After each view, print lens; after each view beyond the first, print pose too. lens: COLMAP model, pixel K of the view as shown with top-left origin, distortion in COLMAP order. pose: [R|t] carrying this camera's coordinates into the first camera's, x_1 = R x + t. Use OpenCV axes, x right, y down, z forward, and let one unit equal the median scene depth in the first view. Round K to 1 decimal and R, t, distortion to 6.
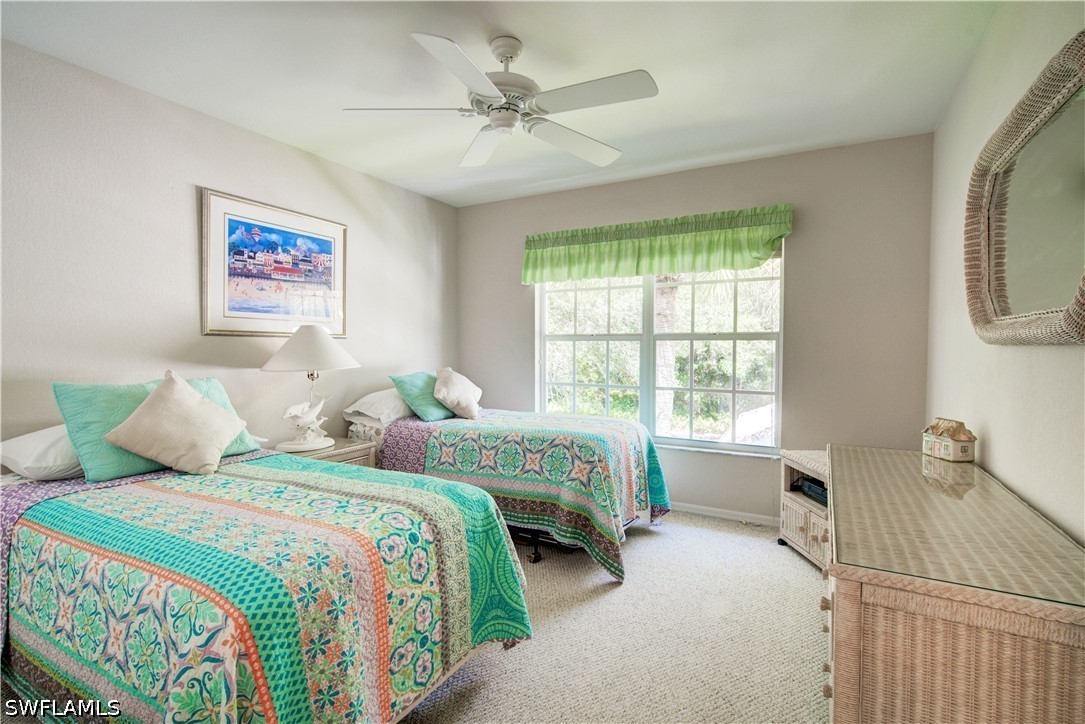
lens RADIAL K [[506.0, 0, 542.5], [0, 506.0, 362.0], [0, 0, 1]] dist [0.006522, -0.005477]
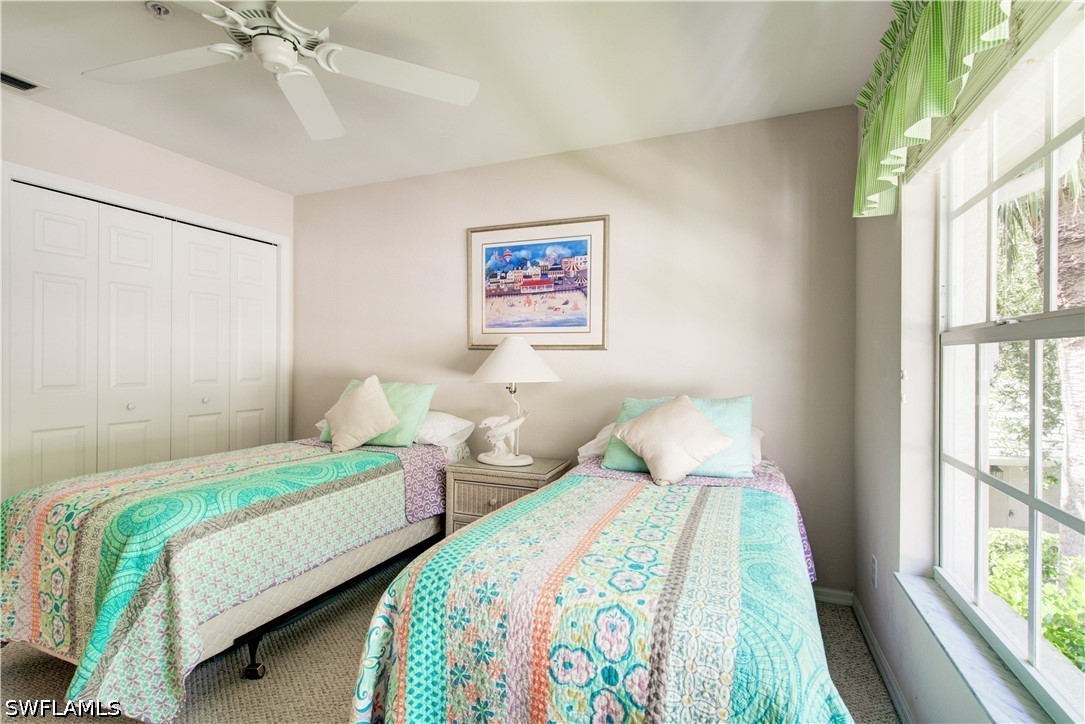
lens RADIAL K [[506.0, 0, 542.5], [0, 506.0, 362.0], [0, 0, 1]] dist [0.006522, -0.005477]
pose [[0.113775, 0.003143, -0.993502, 0.498078], [-0.038384, 0.999262, -0.001235, -0.025665], [0.992765, 0.038275, 0.113812, 0.929614]]
